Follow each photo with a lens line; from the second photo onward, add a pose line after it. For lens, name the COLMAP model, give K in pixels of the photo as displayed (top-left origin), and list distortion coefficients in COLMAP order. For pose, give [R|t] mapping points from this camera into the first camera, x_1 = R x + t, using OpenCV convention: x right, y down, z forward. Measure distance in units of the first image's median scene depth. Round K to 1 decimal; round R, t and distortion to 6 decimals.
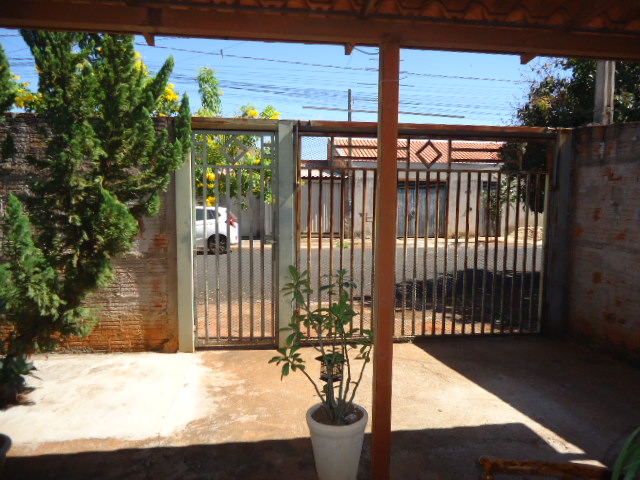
lens RADIAL K [[465.4, 0, 320.3], [0, 465.4, 239.3], [0, 0, 1]] dist [-0.000718, -0.008364]
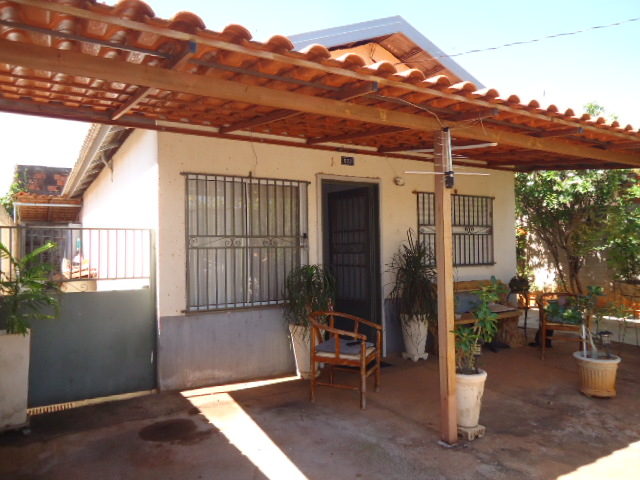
lens RADIAL K [[465.4, 0, 320.2], [0, 465.4, 239.9], [0, 0, 1]] dist [-0.000718, -0.008364]
pose [[-0.914177, 0.007959, -0.405237, 0.586975], [-0.016608, 0.998232, 0.057073, -0.079789], [0.404974, 0.058905, -0.912429, 1.159925]]
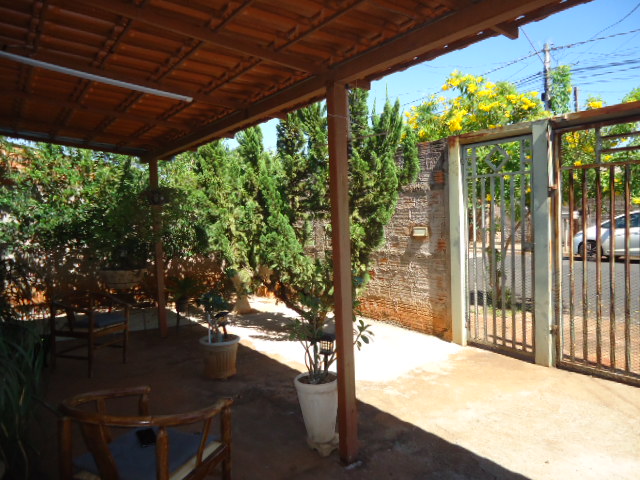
lens RADIAL K [[465.4, 0, 321.5], [0, 465.4, 240.8], [0, 0, 1]] dist [-0.000718, -0.008364]
pose [[0.475733, 0.031396, -0.879029, 0.618631], [-0.033392, 0.999287, 0.017619, -0.017013], [0.878956, 0.020971, 0.476442, 0.199104]]
